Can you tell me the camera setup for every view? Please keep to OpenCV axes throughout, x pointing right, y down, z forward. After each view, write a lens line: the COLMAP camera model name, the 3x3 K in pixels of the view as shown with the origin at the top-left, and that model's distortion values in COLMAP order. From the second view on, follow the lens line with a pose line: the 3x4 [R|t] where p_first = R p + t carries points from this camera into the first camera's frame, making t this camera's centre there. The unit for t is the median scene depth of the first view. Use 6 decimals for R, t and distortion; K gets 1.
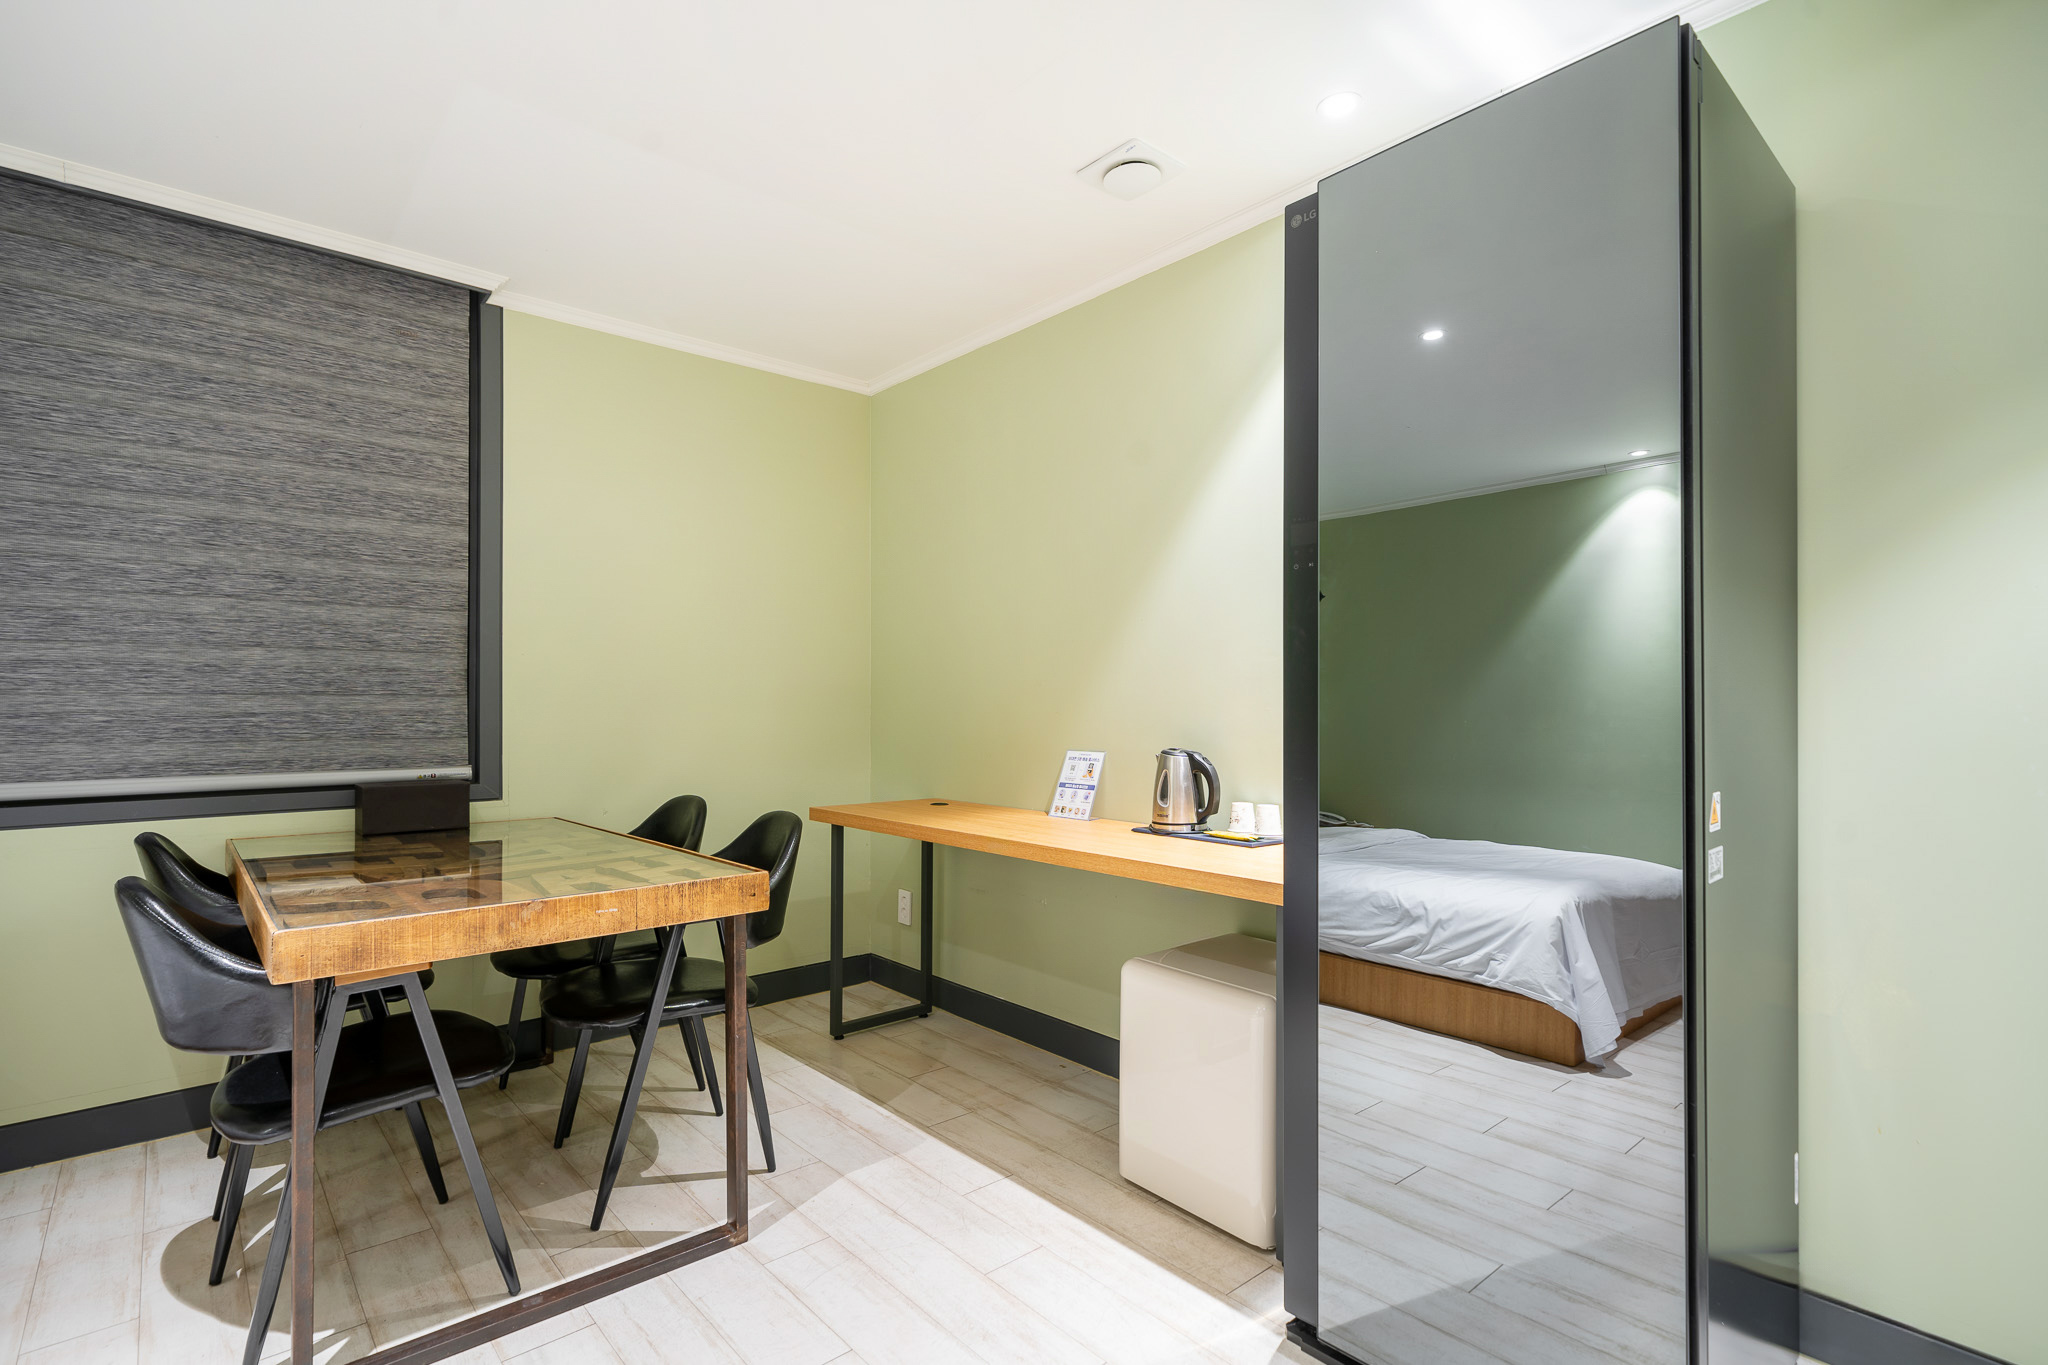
lens RADIAL K [[961.0, 0, 1017.9], [0, 961.0, 698.2], [0, 0, 1]] dist [0.001551, 0.000522]
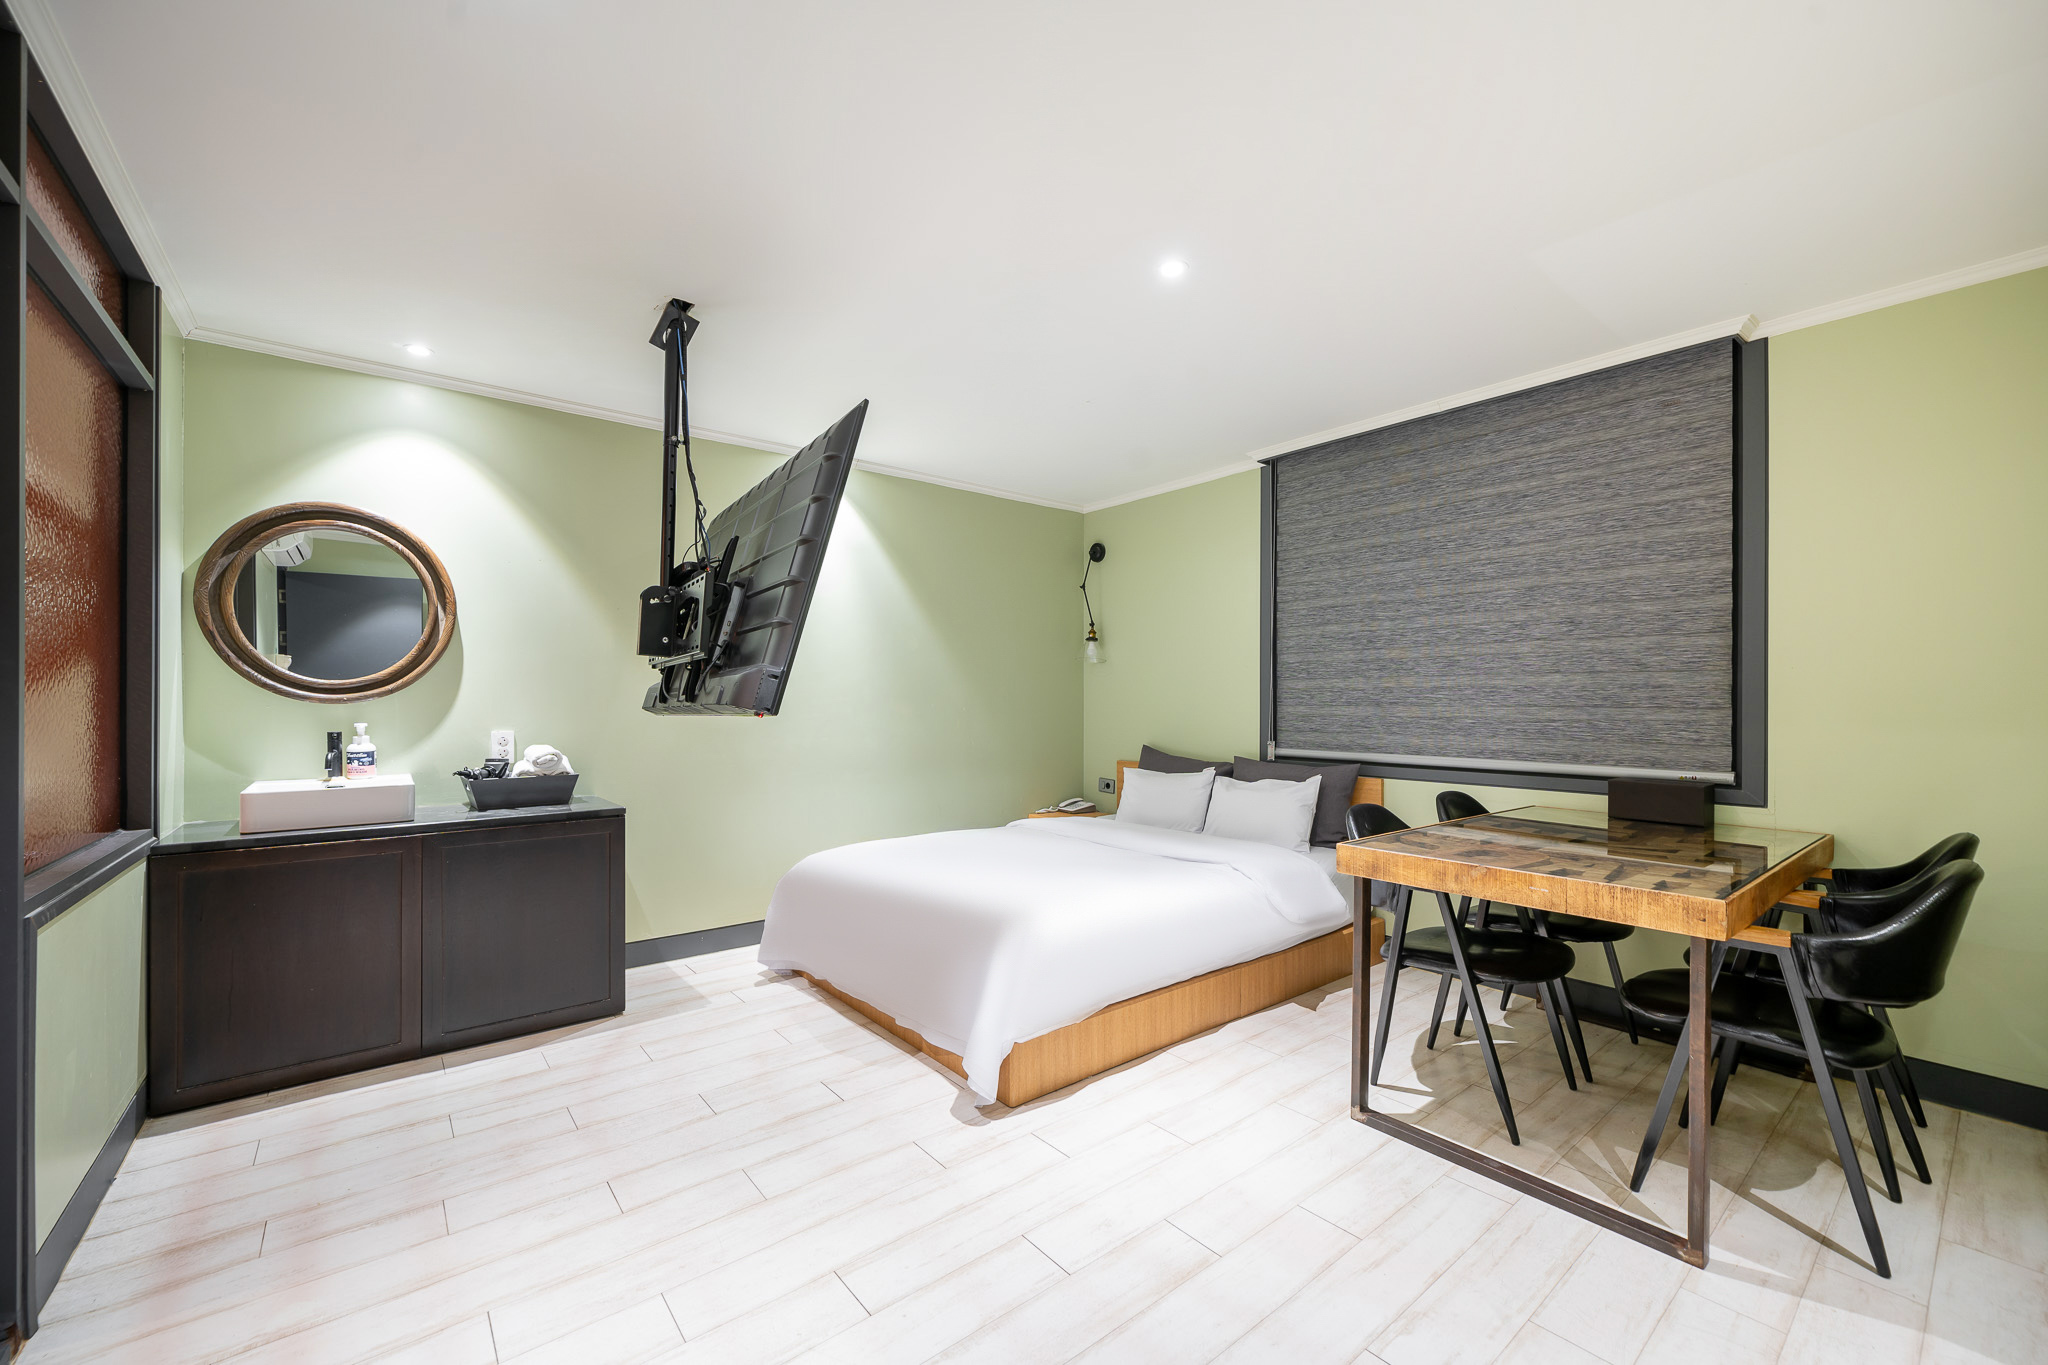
lens RADIAL K [[810.6, 0, 1010.9], [0, 810.6, 699.5], [0, 0, 1]] dist [0.001099, 0.000188]
pose [[-0.032302, 0.000974, -0.999478, 0.419984], [0.002072, 0.999997, 0.000907, -0.017039], [0.999476, -0.002041, -0.032304, 0.232200]]
